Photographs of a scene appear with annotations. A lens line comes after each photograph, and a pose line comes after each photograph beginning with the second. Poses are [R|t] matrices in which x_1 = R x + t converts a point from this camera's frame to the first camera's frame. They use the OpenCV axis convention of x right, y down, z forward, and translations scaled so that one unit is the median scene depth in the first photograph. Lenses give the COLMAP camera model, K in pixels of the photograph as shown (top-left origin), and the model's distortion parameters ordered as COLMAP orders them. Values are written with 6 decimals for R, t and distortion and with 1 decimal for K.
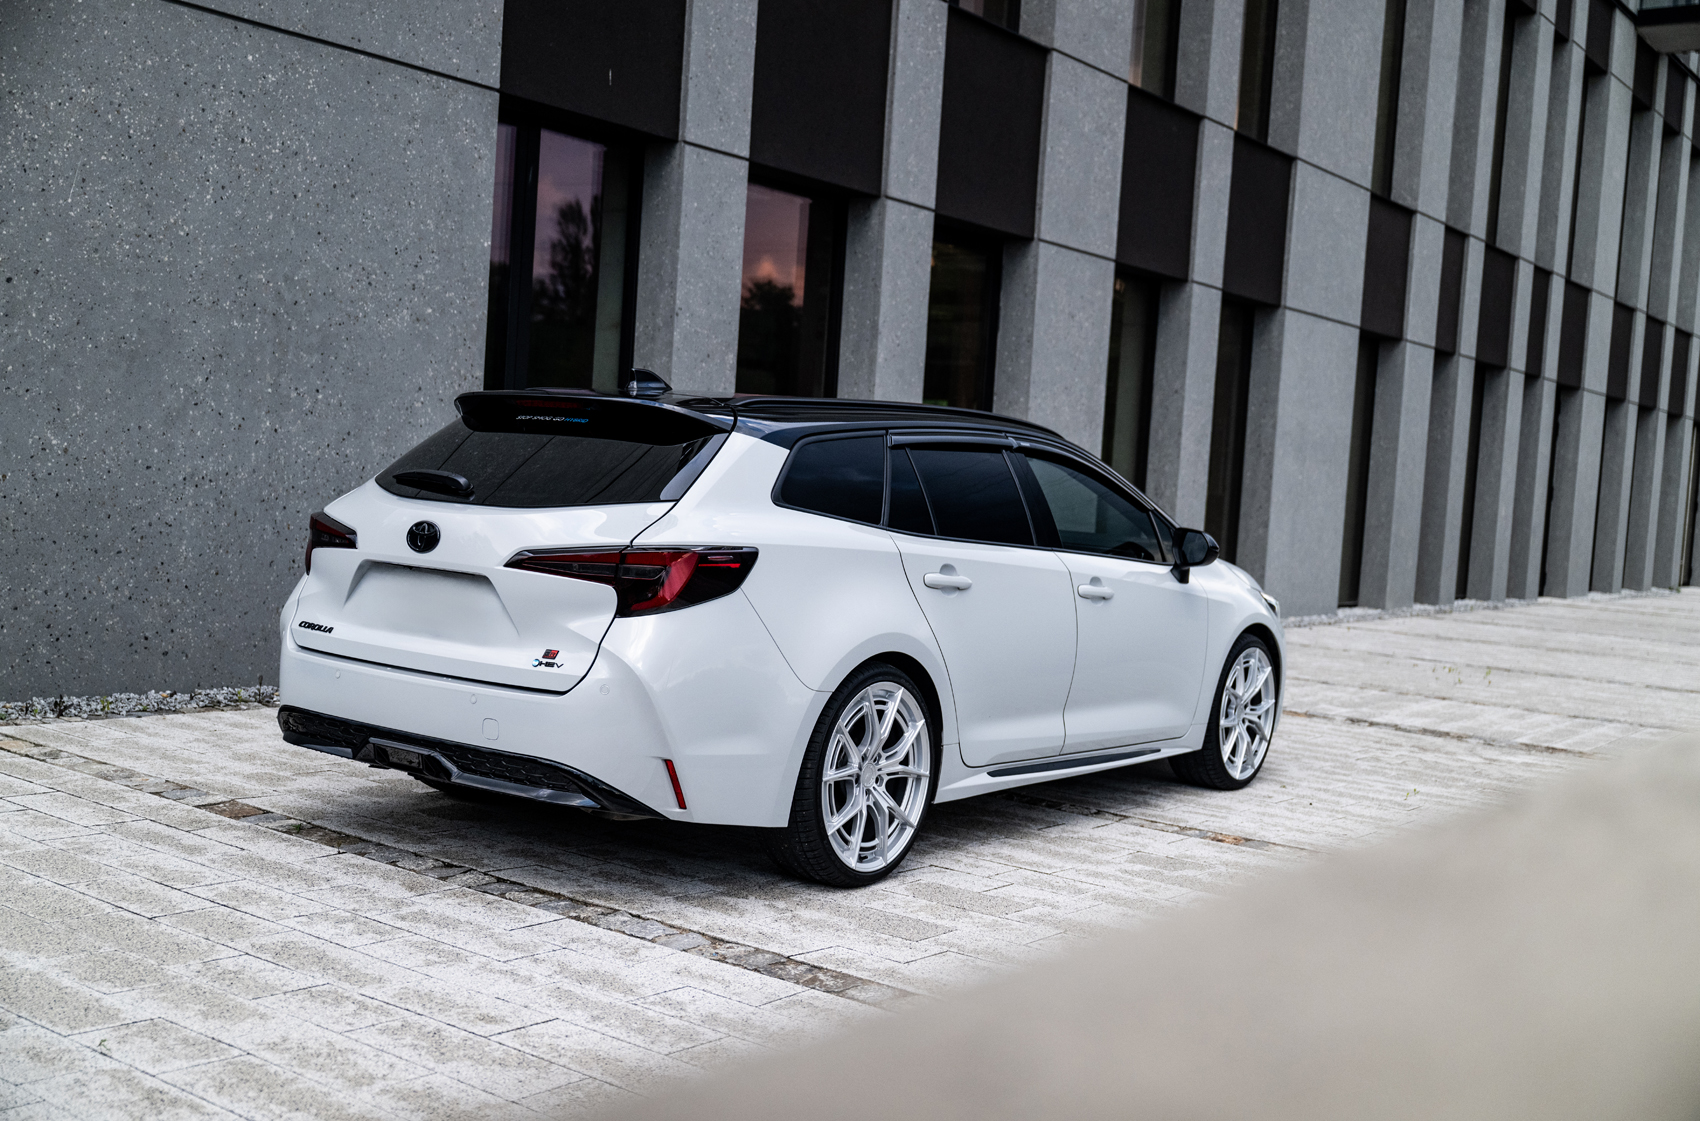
lens RADIAL K [[1774.8, 0, 849.4], [0, 1774.8, 567.9], [0, 0, 1]] dist [-0.010447, 0.000000]
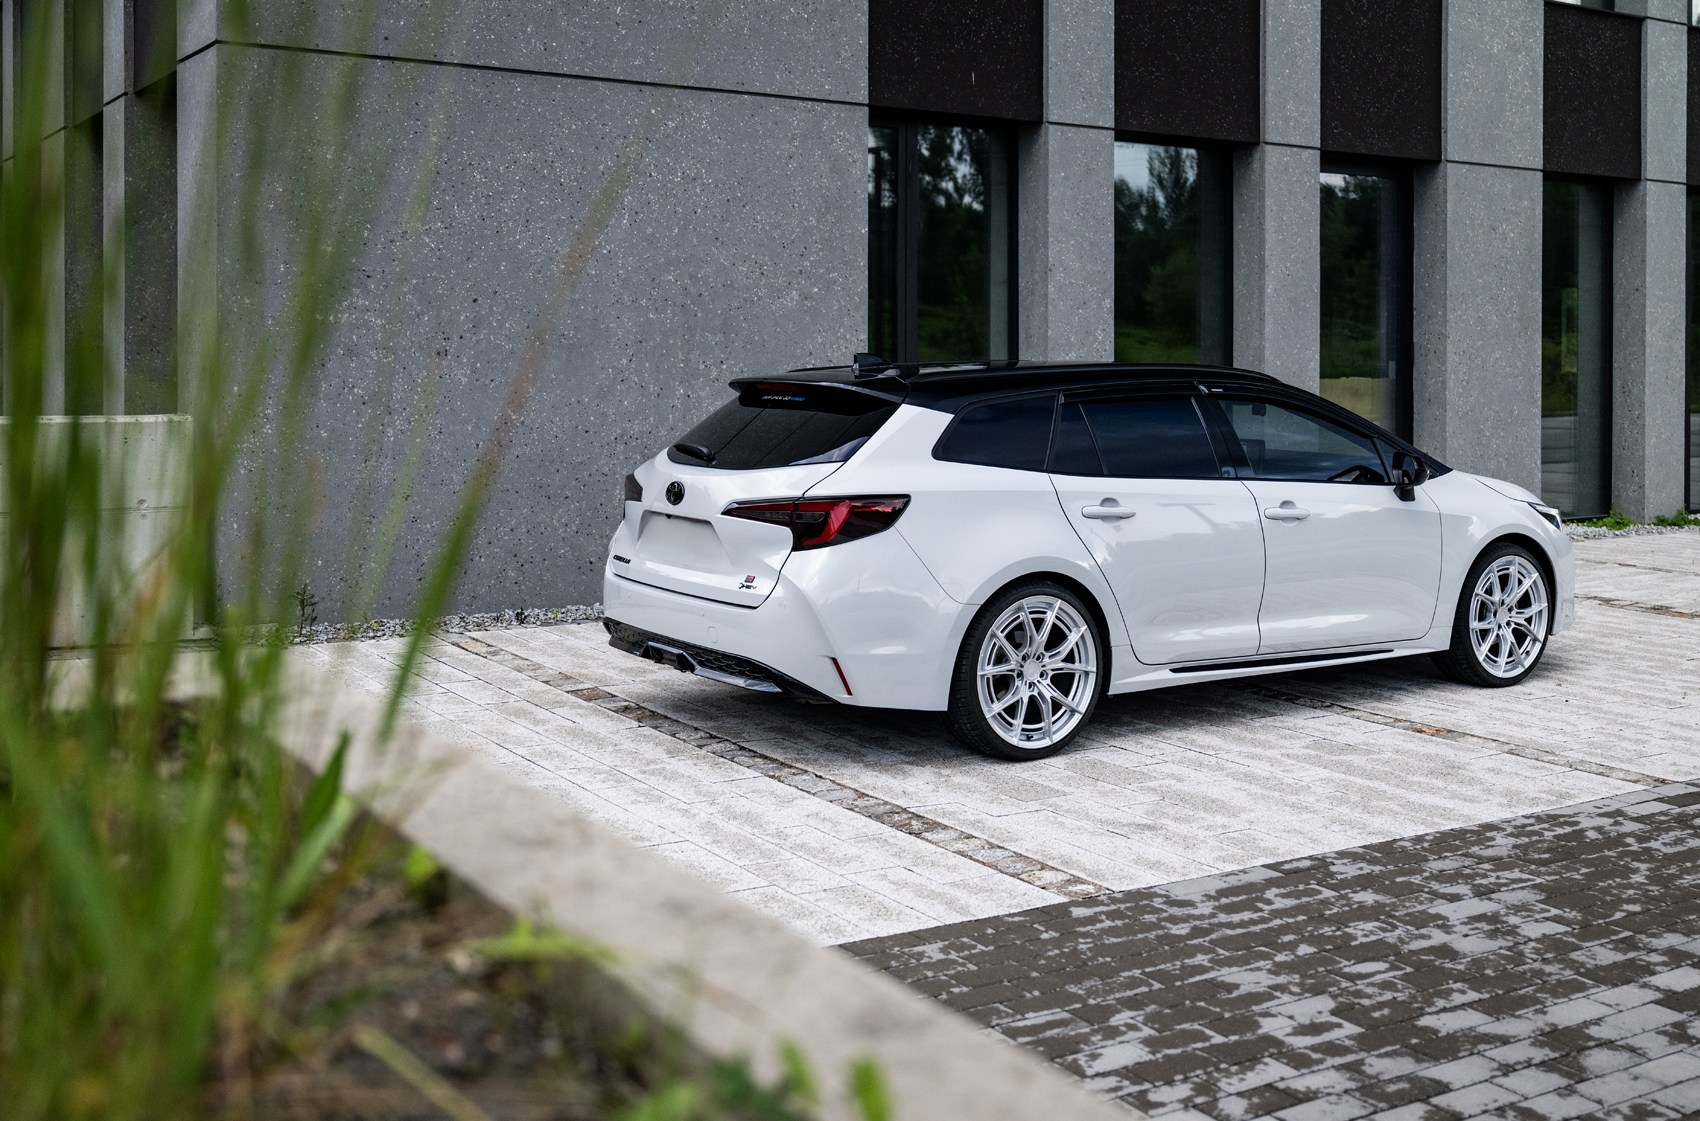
lens RADIAL K [[1714.6, 0, 870.3], [0, 1714.6, 392.8], [0, 0, 1]] dist [-0.023000, 0.000000]
pose [[0.946789, -0.046370, -0.318498, 0.241207], [0.031615, 0.998180, -0.051345, -0.016393], [0.320299, 0.038543, 0.946532, -0.150538]]
